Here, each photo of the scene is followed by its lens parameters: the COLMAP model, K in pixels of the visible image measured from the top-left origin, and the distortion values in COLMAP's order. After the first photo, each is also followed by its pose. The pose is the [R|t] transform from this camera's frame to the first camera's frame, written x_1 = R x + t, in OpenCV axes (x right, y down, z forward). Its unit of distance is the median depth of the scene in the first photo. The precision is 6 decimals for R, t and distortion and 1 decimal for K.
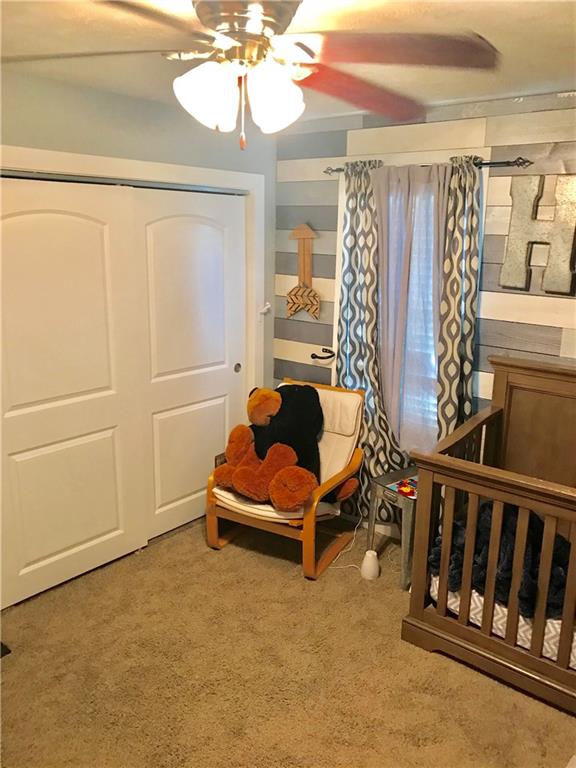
lens RADIAL K [[637.7, 0, 288.0], [0, 637.7, 384.0], [0, 0, 1]] dist [0.034625, -0.006510]
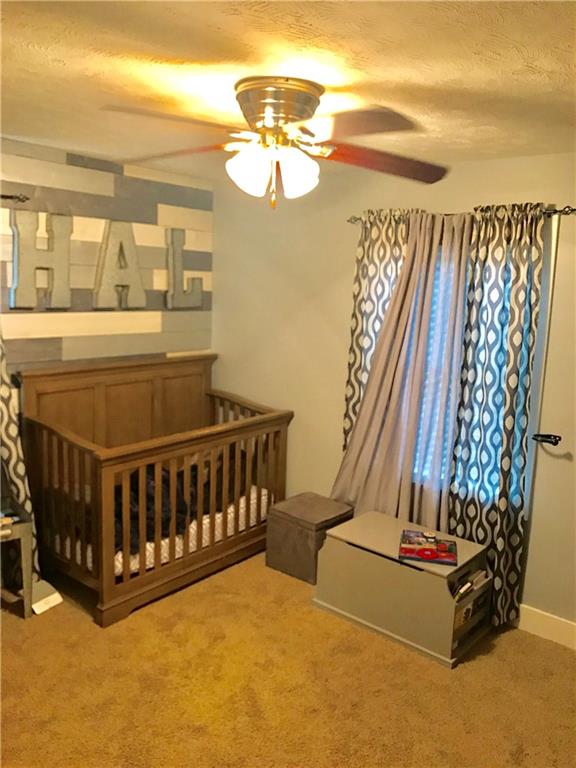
lens RADIAL K [[637.7, 0, 288.0], [0, 637.7, 384.0], [0, 0, 1]] dist [0.034625, -0.006510]
pose [[0.016478, -0.198693, 0.979923, -0.900127], [0.211934, 0.958481, 0.190782, -0.163691], [-0.977145, 0.204535, 0.057904, 0.599761]]
